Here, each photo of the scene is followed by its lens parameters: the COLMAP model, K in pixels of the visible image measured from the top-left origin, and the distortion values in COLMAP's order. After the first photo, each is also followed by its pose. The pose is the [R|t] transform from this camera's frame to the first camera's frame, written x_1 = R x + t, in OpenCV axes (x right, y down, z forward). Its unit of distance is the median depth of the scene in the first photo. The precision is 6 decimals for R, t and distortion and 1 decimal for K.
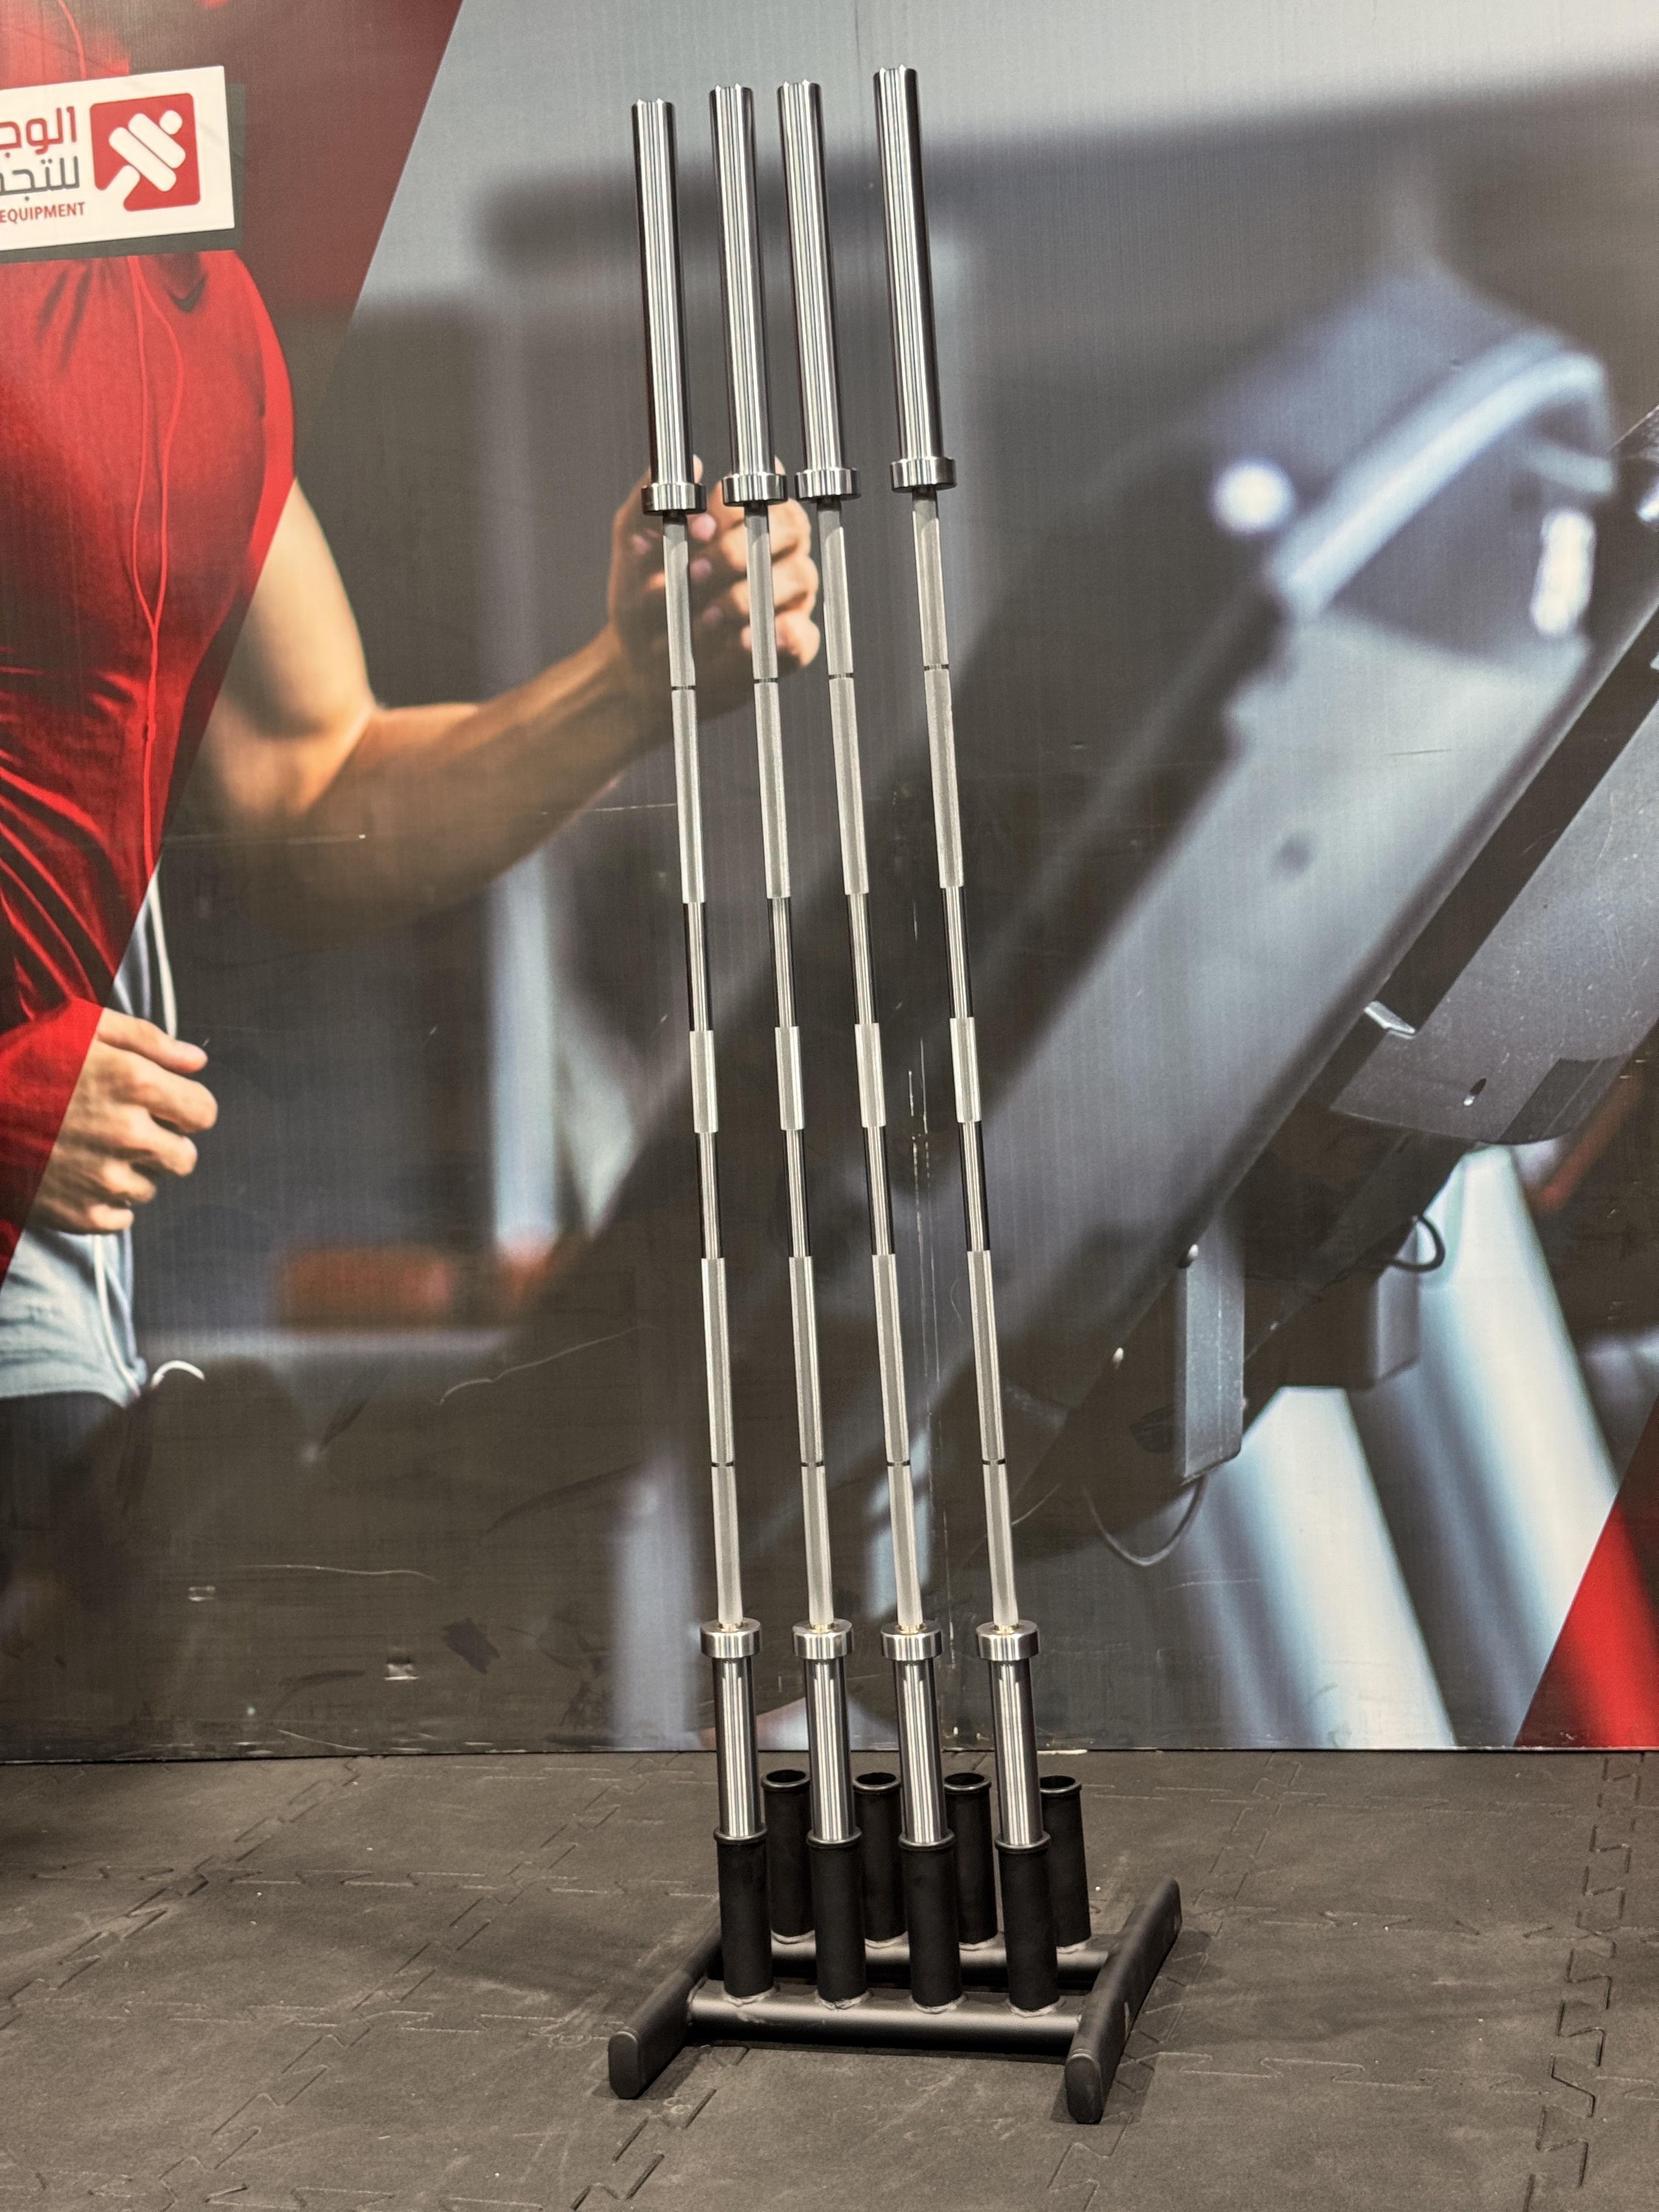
lens RADIAL K [[3195.7, 0, 841.7], [0, 3195.7, 1113.2], [0, 0, 1]] dist [0.182177, 0.000000]
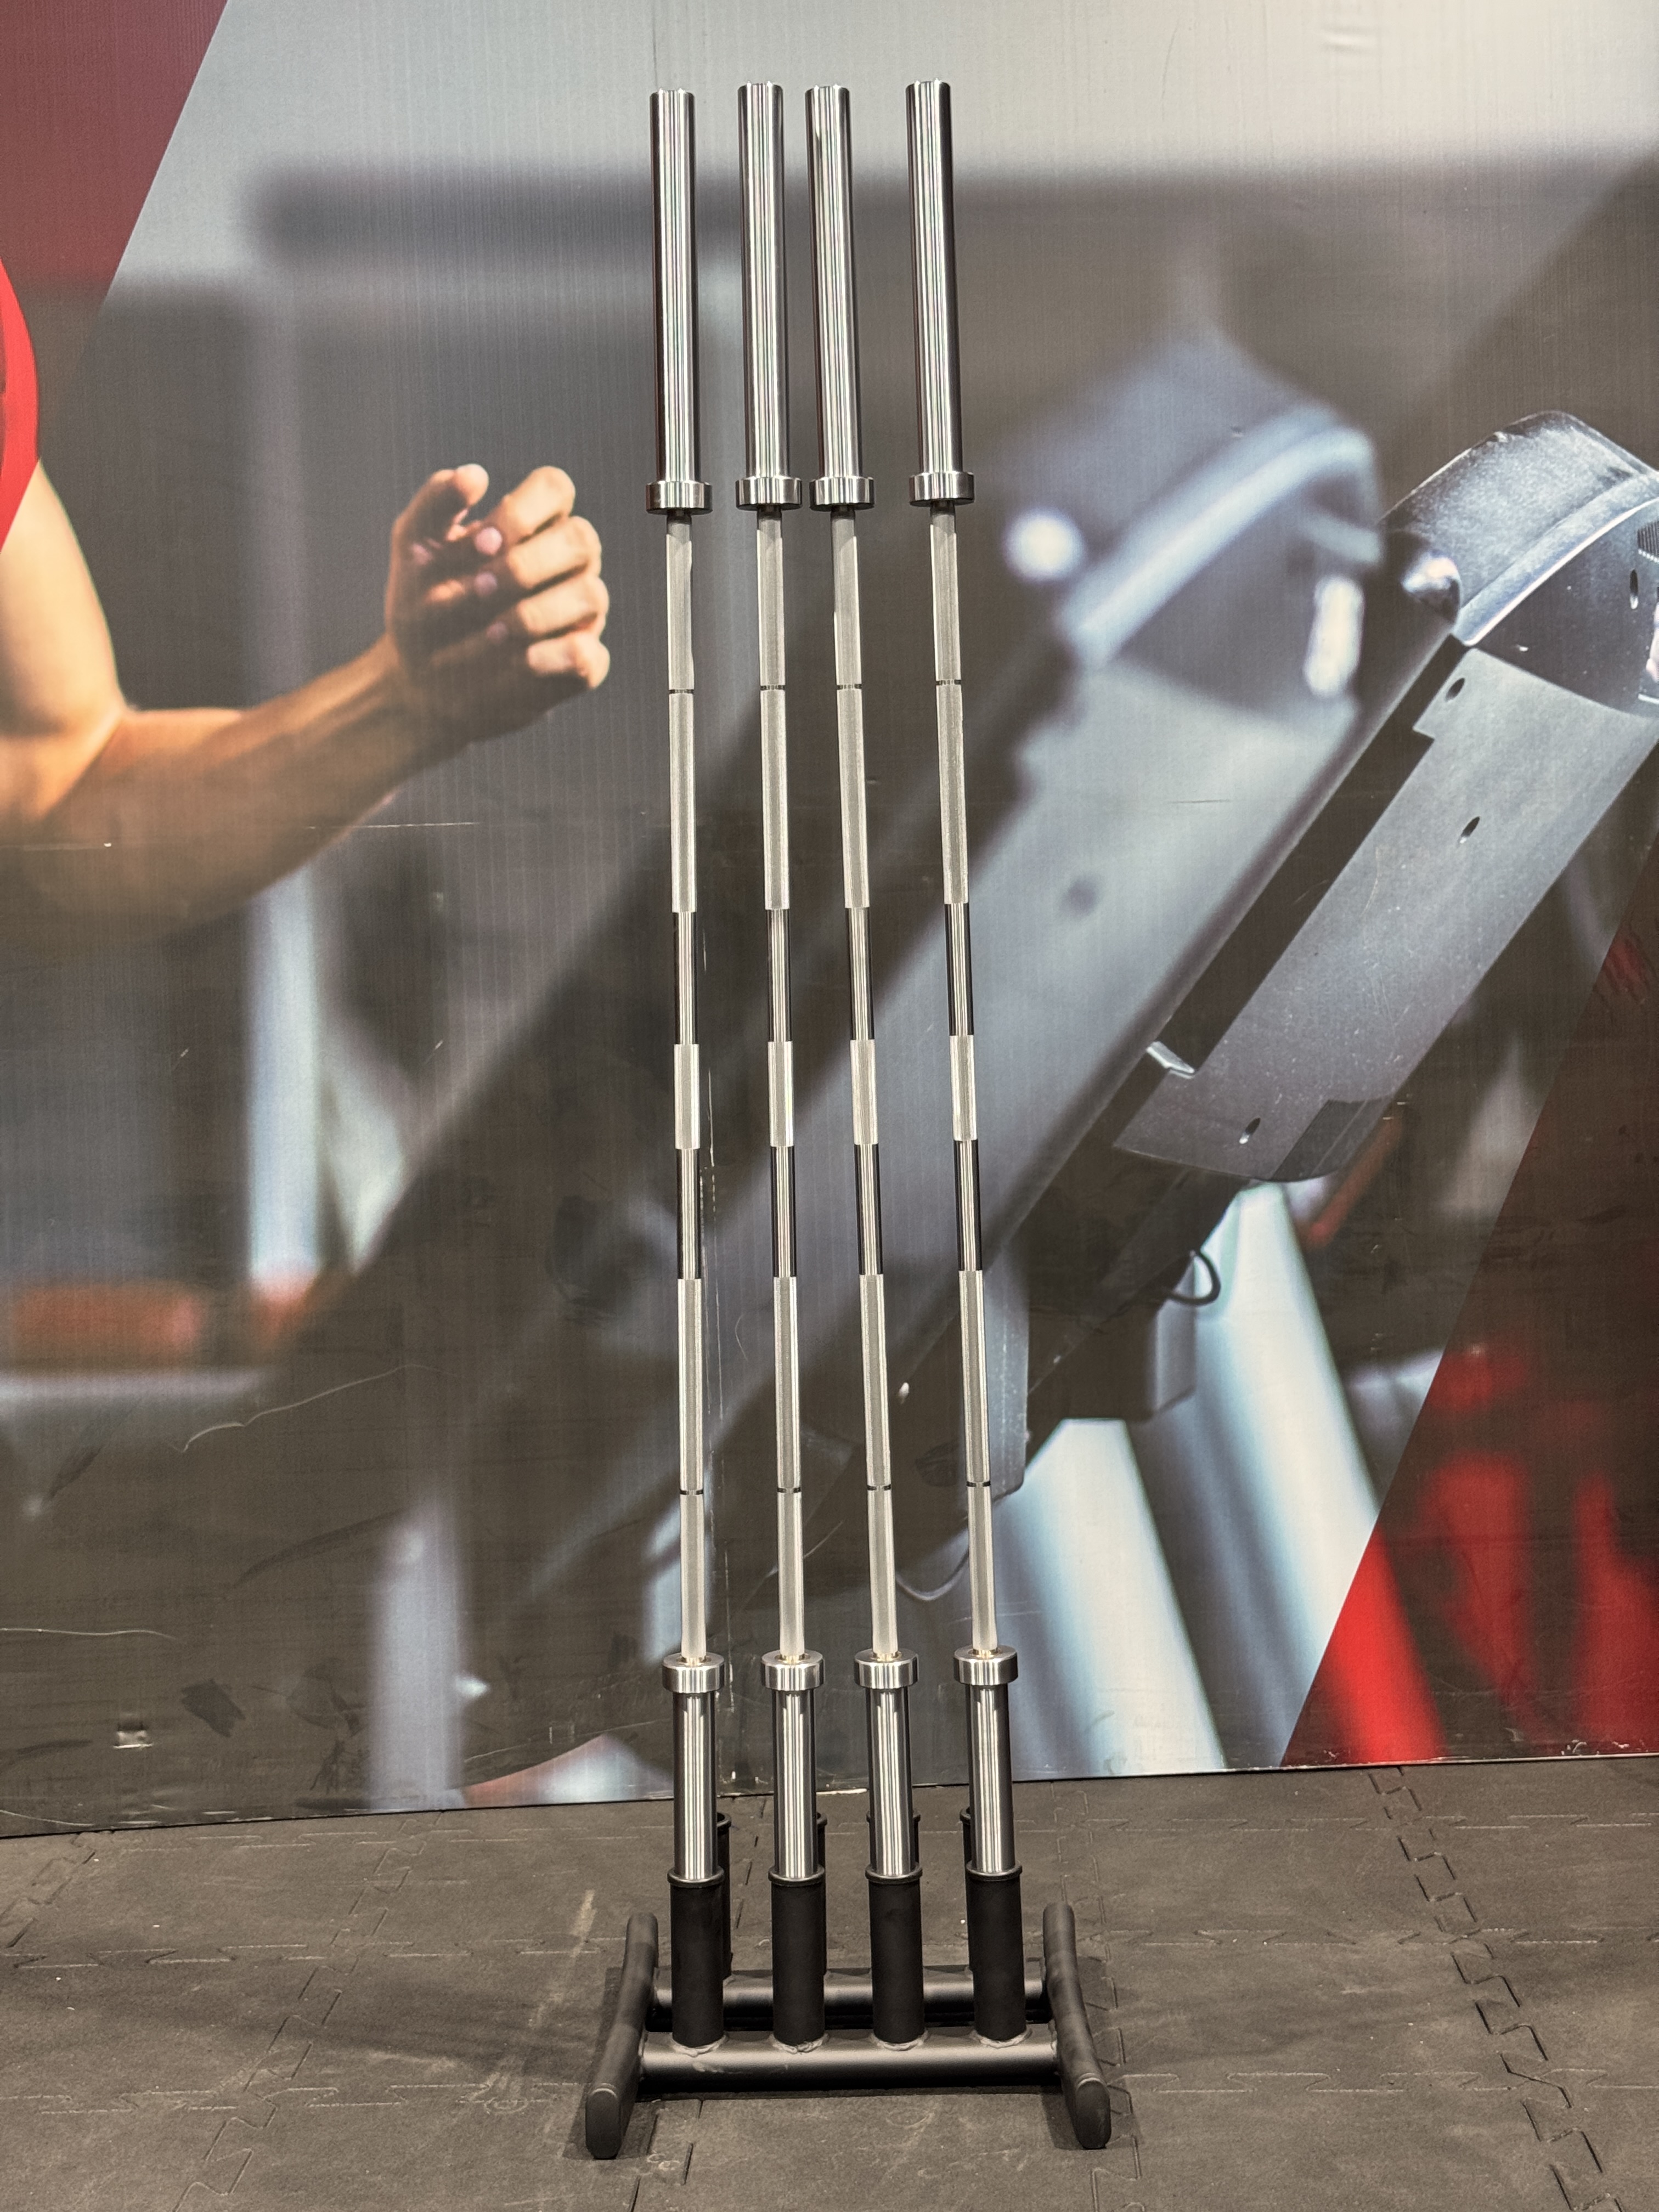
lens RADIAL K [[3195.7, 0, 827.2], [0, 3195.7, 1108.3], [0, 0, 1]] dist [0.182177, 0.000000]
pose [[0.966555, 0.015936, 0.255963, -0.194449], [-0.009033, 0.999564, -0.028123, 0.016067], [-0.256300, 0.024870, 0.966277, 0.038384]]
